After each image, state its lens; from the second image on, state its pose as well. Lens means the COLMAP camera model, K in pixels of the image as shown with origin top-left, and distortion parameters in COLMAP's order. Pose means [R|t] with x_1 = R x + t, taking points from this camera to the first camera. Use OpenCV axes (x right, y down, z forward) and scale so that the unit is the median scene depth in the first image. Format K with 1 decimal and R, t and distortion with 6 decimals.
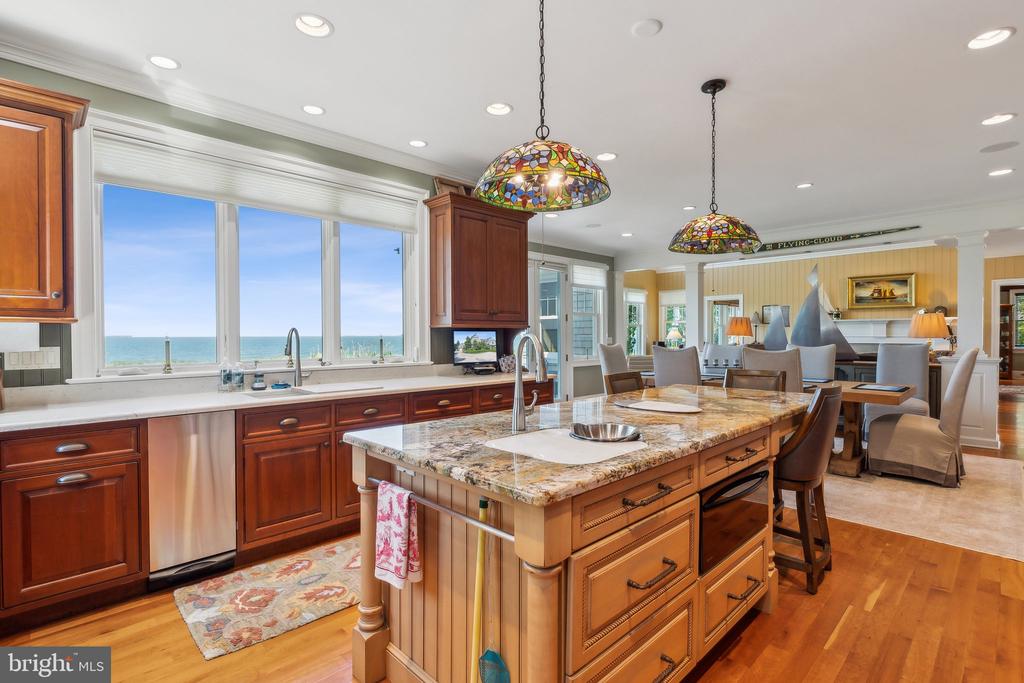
lens RADIAL K [[496.9, 0, 509.0], [0, 496.9, 346.0], [0, 0, 1]] dist [-0.005322, 0.000464]
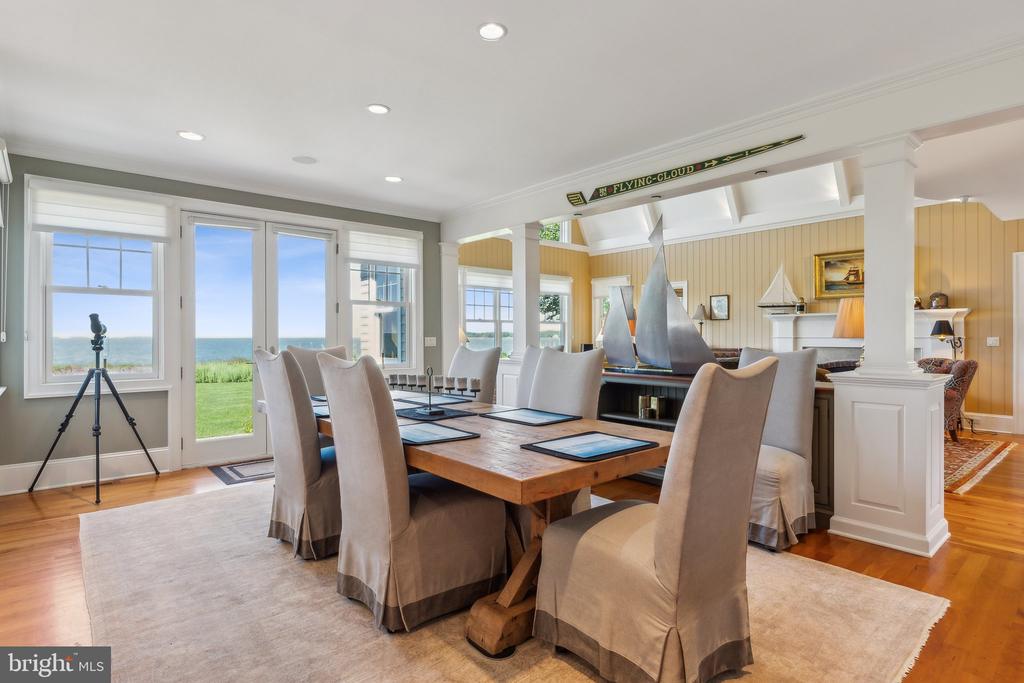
lens RADIAL K [[529.6, 0, 513.6], [0, 529.6, 338.1], [0, 0, 1]] dist [-0.014767, 0.000024]
pose [[0.997817, 0.003168, -0.065961, 0.470256], [-0.004531, 0.999779, -0.020522, -0.001059], [0.065881, 0.020776, 0.997611, 0.339618]]
